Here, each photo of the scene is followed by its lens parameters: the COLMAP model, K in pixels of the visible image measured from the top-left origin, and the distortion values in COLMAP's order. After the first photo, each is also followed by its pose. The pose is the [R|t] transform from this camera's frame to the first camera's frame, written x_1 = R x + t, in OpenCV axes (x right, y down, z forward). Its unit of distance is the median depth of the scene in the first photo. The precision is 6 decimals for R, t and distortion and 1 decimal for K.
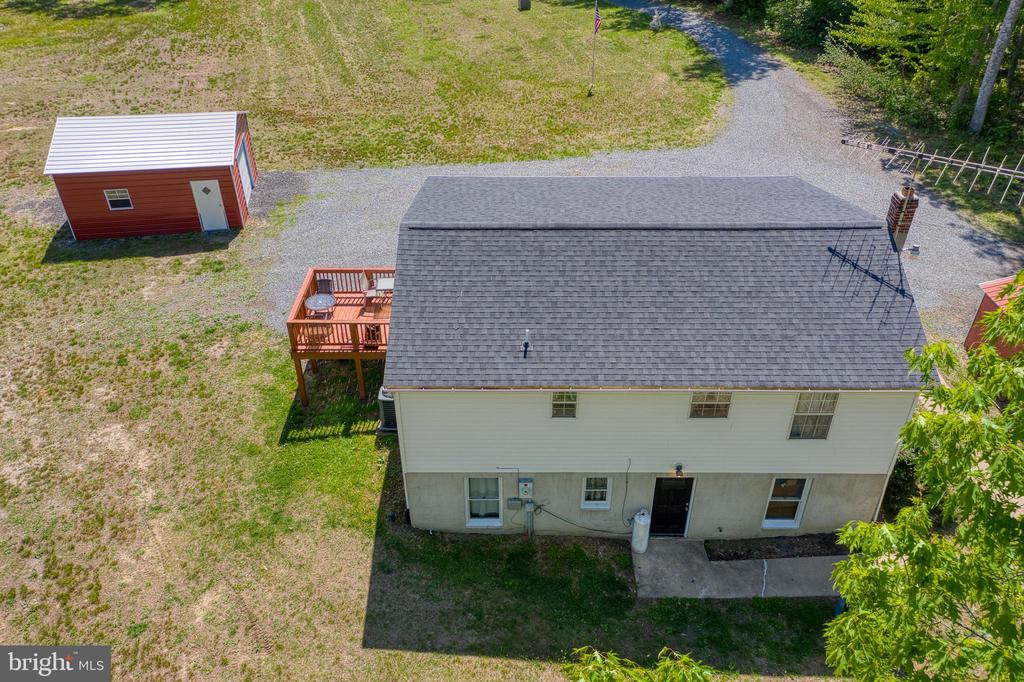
lens RADIAL K [[780.6, 0, 510.2], [0, 780.6, 340.5], [0, 0, 1]] dist [0.036301, 0.073724]
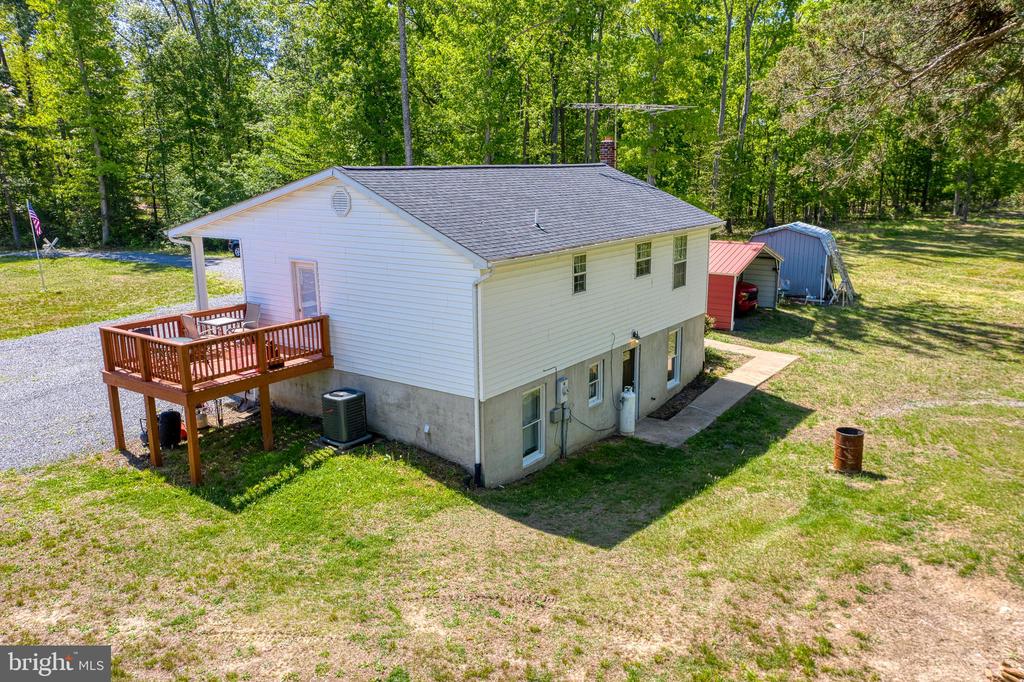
lens RADIAL K [[780.6, 0, 507.6], [0, 780.6, 343.8], [0, 0, 1]] dist [0.036301, 0.073724]
pose [[0.585525, -0.183465, 0.789621, -0.771444], [0.473610, 0.867948, -0.149531, 0.253156], [-0.657917, 0.461526, 0.595096, 0.450990]]
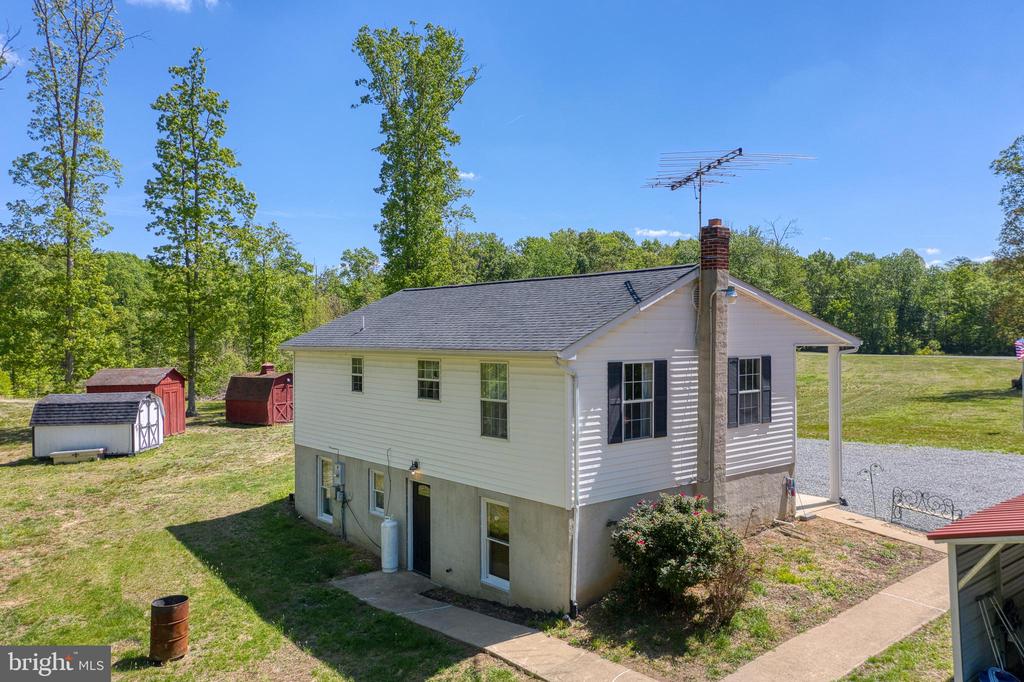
lens RADIAL K [[780.6, 0, 513.3], [0, 780.6, 339.1], [0, 0, 1]] dist [0.036301, 0.073724]
pose [[0.650465, 0.007929, -0.759495, 1.013593], [-0.436238, 0.822467, -0.365027, 0.330972], [0.621765, 0.568758, 0.538444, 0.460488]]
